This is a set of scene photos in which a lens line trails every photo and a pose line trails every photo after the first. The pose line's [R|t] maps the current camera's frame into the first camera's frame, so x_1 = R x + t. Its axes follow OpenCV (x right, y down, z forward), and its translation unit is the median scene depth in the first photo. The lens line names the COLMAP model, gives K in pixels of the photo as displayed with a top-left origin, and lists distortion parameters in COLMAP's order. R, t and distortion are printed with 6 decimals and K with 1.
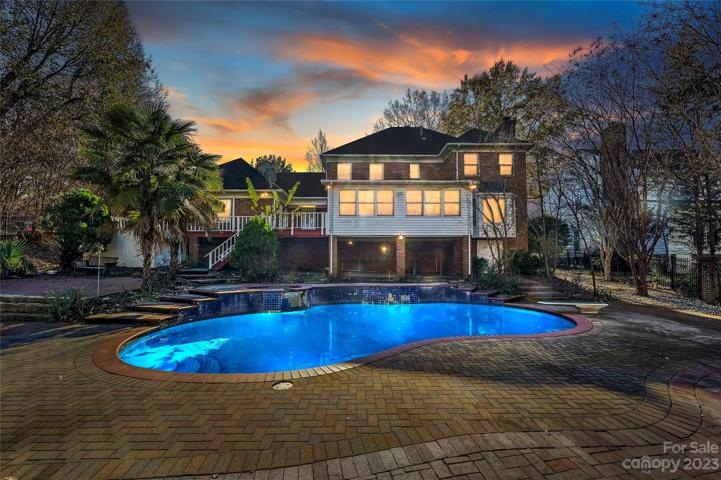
lens RADIAL K [[290.1, 0, 377.2], [0, 290.1, 252.3], [0, 0, 1]] dist [0.000837, 0.000003]
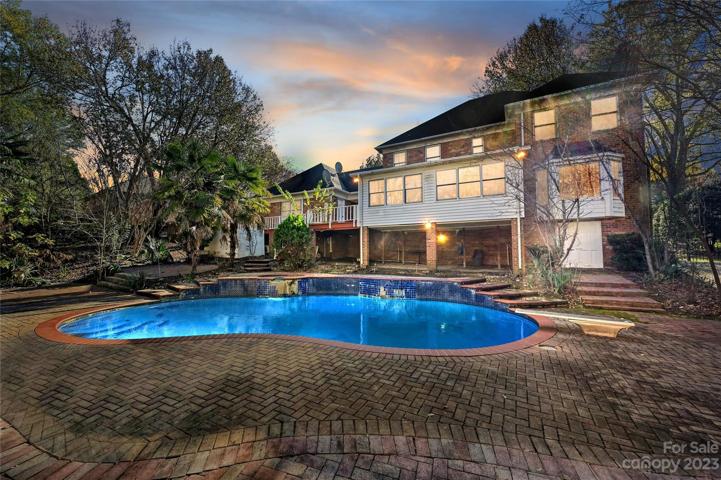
lens RADIAL K [[290.1, 0, 361.0], [0, 290.1, 241.7], [0, 0, 1]] dist [0.000837, 0.000003]
pose [[0.865117, -0.023563, -0.501016, 0.356250], [0.021629, 0.999719, -0.009670, 0.003320], [0.501104, -0.002471, 0.865384, 0.123445]]
